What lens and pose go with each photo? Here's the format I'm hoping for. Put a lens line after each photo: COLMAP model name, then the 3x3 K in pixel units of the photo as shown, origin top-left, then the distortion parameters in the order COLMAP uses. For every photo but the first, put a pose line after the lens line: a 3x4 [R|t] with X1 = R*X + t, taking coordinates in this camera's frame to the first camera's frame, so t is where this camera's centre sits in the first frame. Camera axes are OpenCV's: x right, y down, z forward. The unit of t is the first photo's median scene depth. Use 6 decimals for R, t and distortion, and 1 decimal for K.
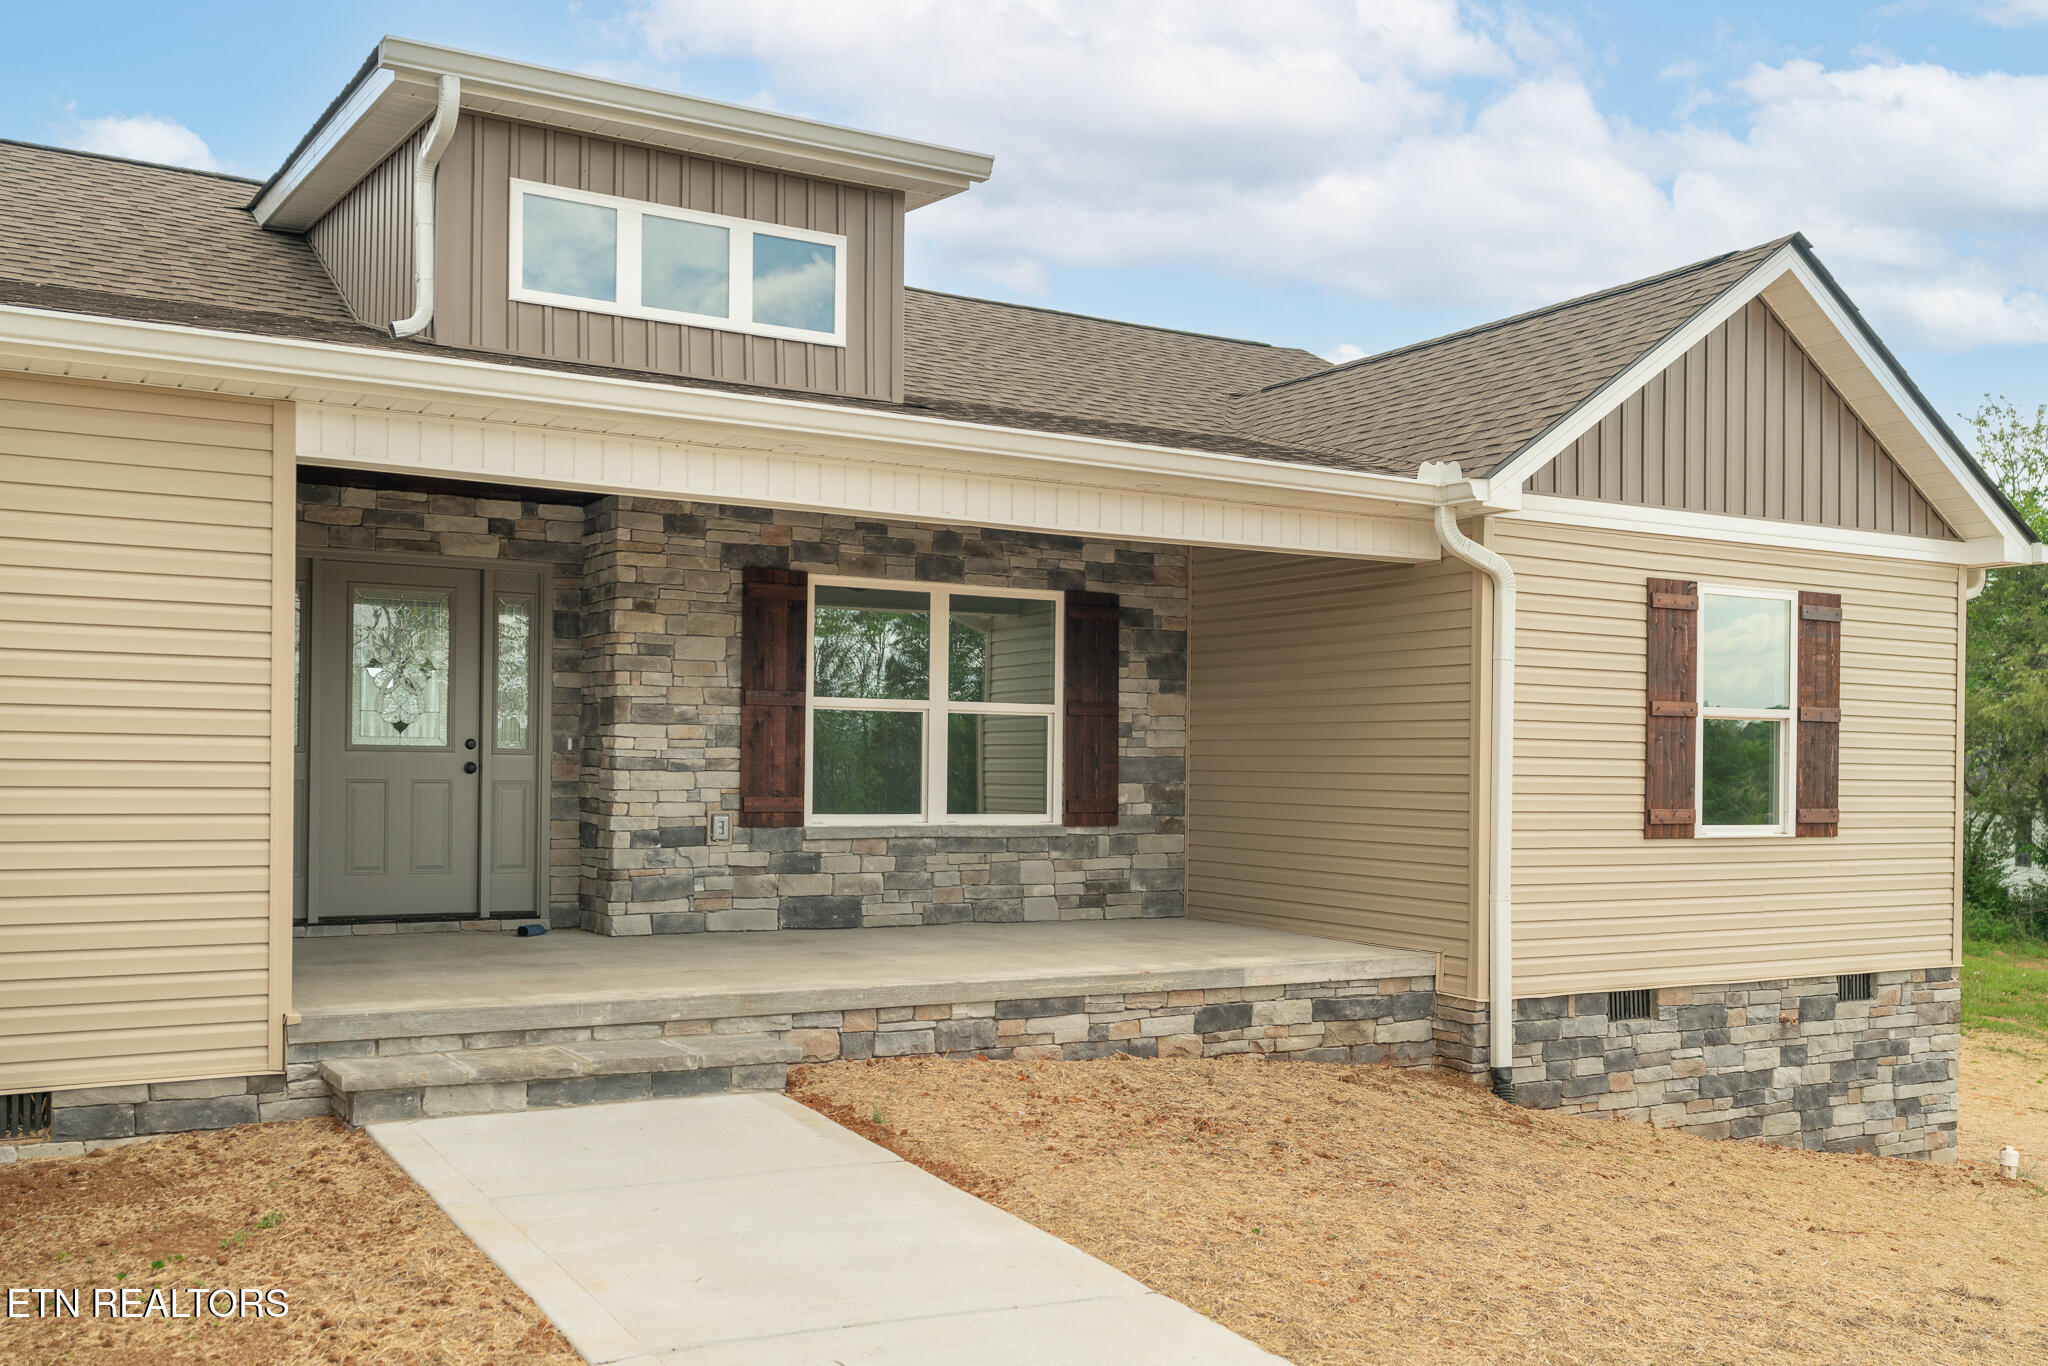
lens RADIAL K [[1821.7, 0, 1025.6], [0, 1821.7, 754.3], [0, 0, 1]] dist [0.013642, 0.022081]
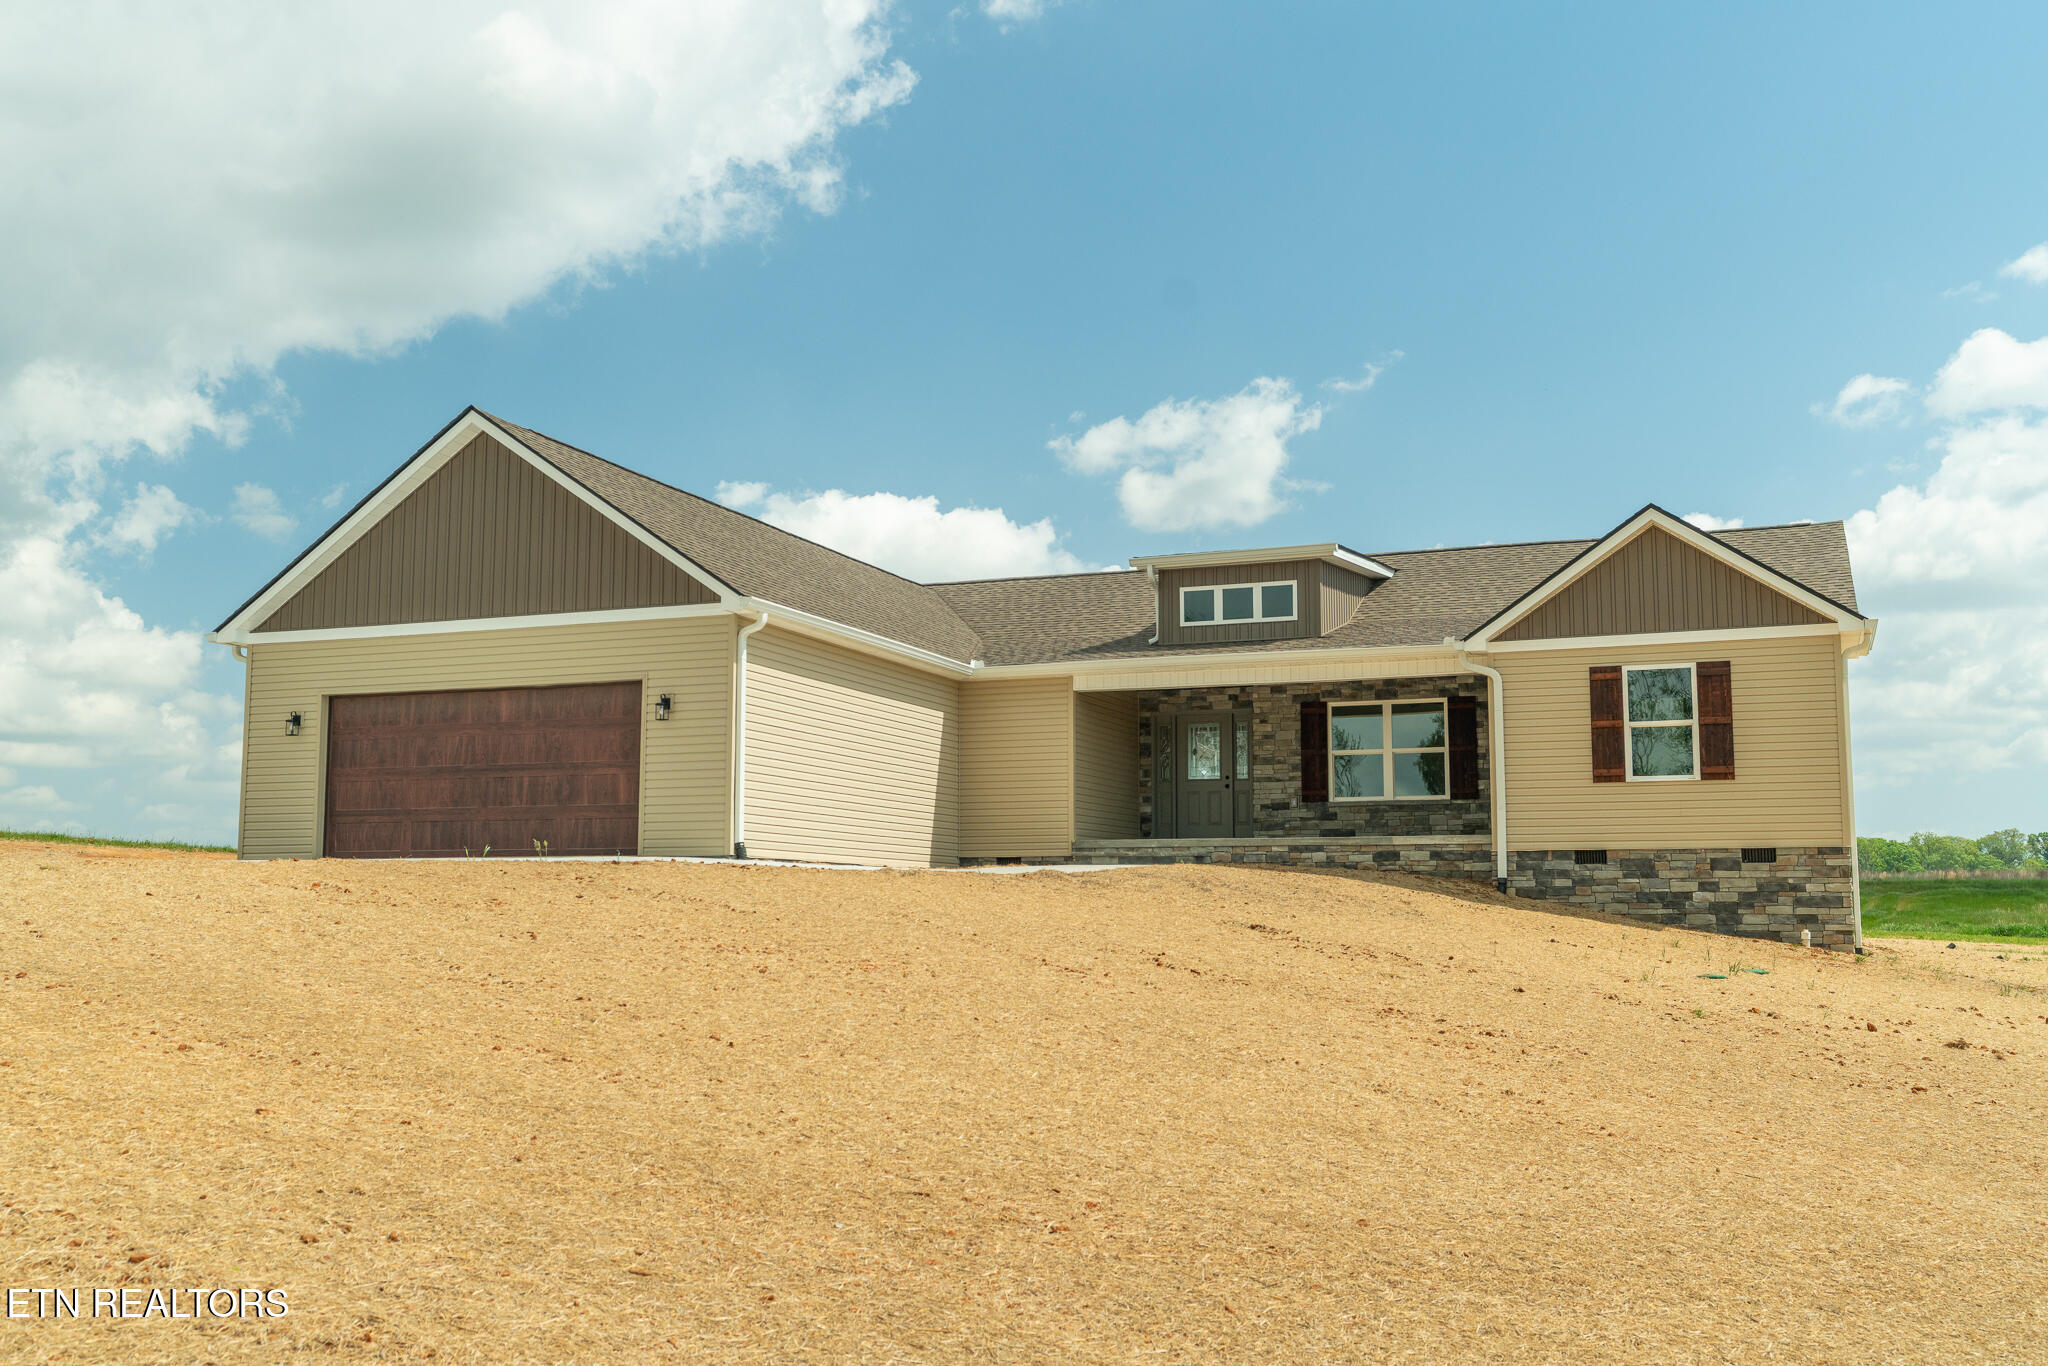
lens RADIAL K [[1900.6, 0, 1027.9], [0, 1900.6, 686.7], [0, 0, 1]] dist [0.011751, 0.000000]
pose [[0.614194, -0.107331, -0.781822, 1.731095], [0.010785, 0.991757, -0.127679, 0.217375], [0.789082, 0.069988, 0.610288, -0.970610]]
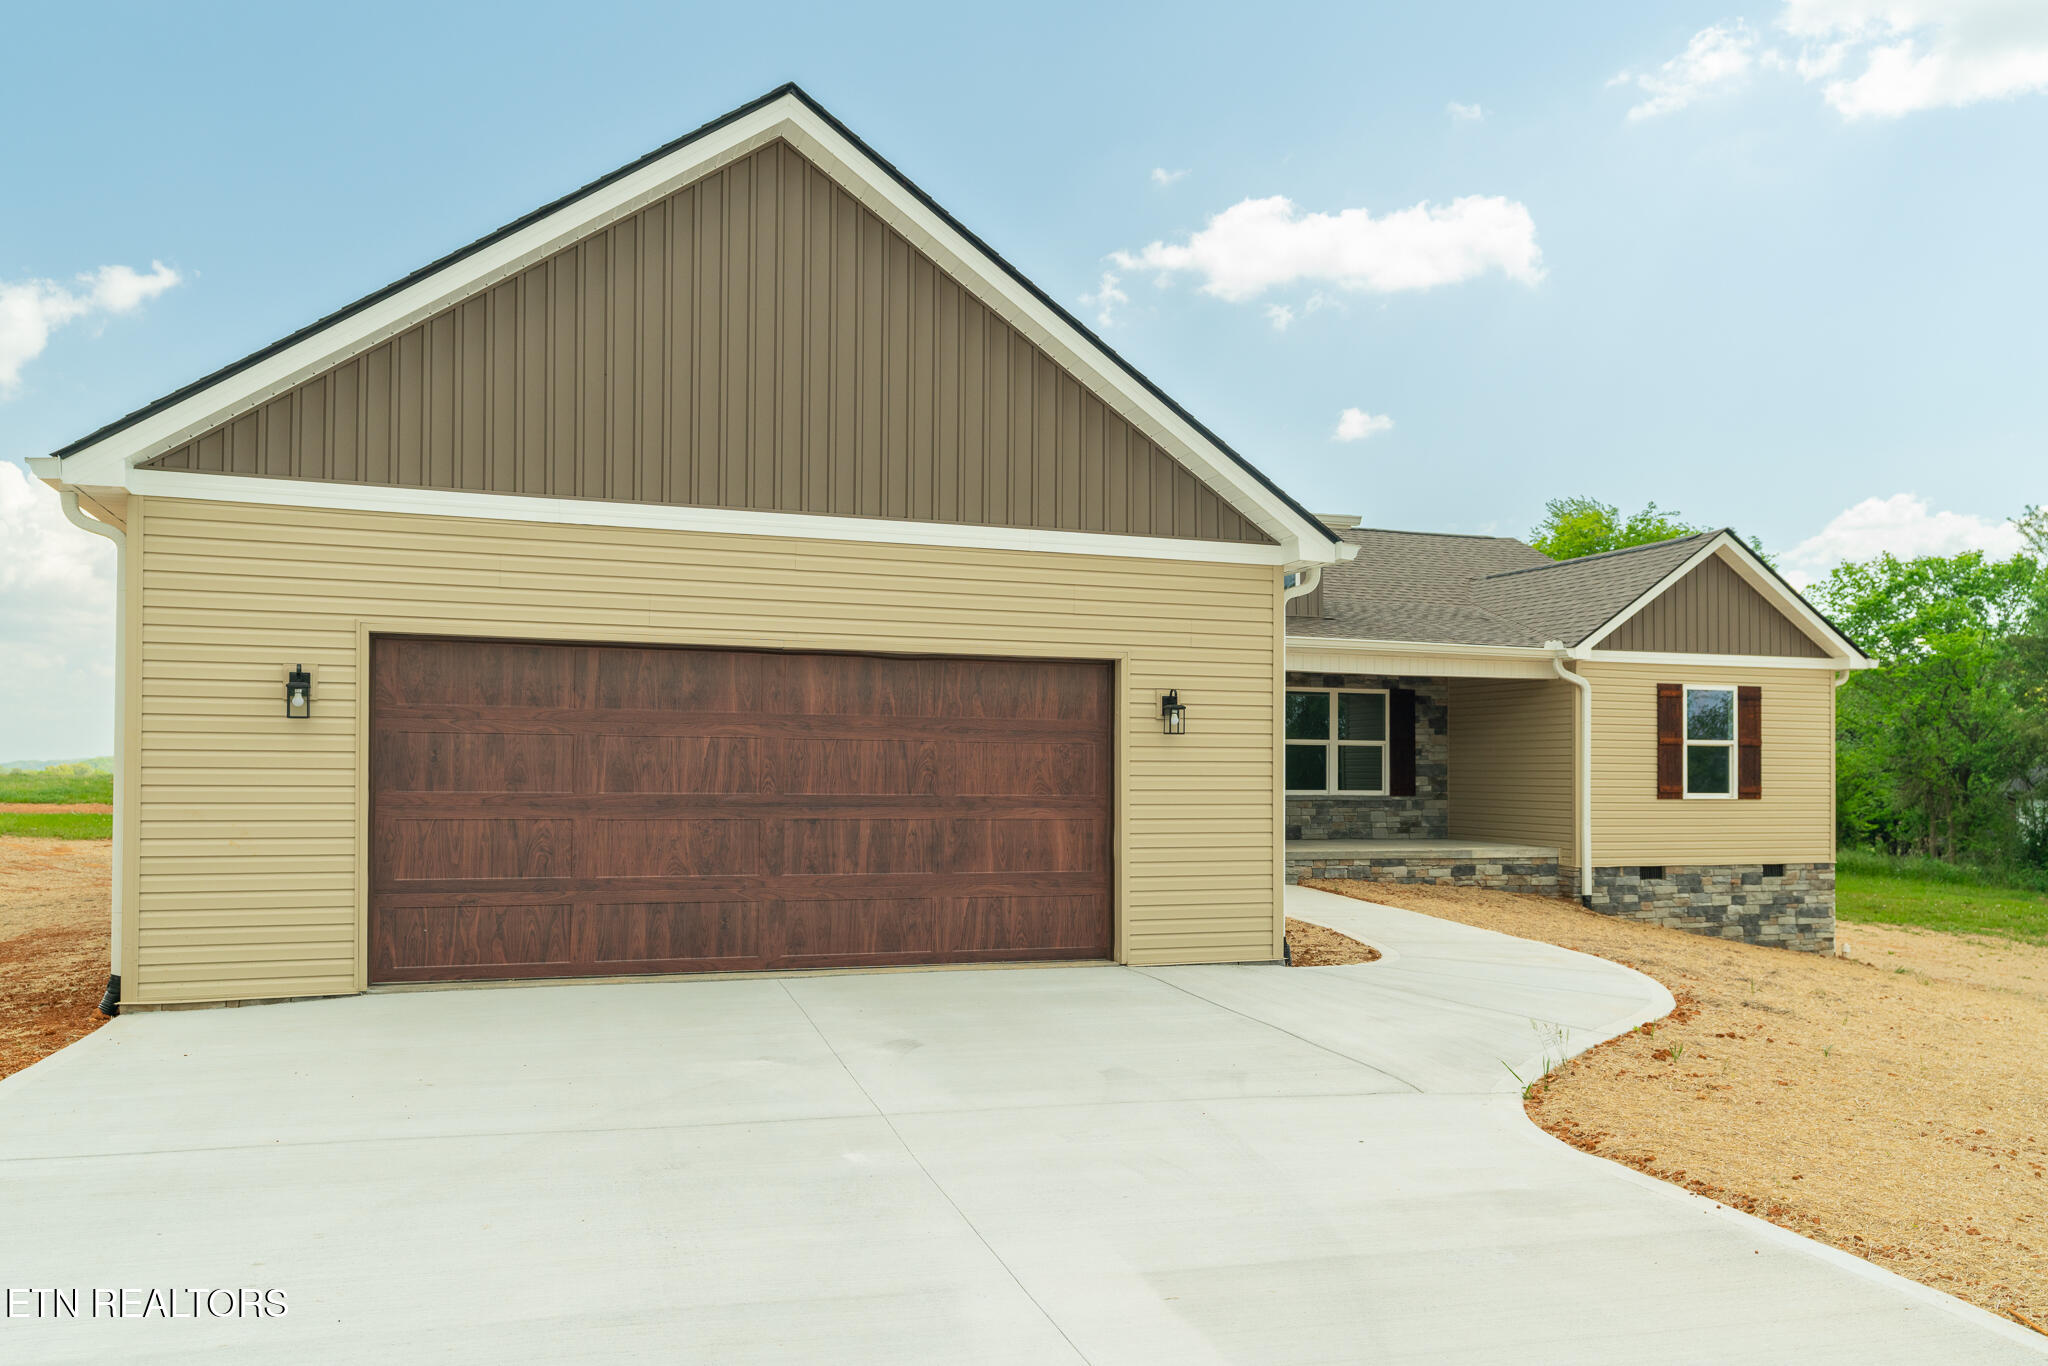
lens RADIAL K [[1541.2, 0, 1022.8], [0, 1541.2, 736.9], [0, 0, 1]] dist [0.006170, 0.003469]
pose [[0.982602, -0.009715, -0.185472, -0.076298], [0.006216, 0.999792, -0.019436, 0.001657], [0.185622, 0.017945, 0.982457, -1.007979]]
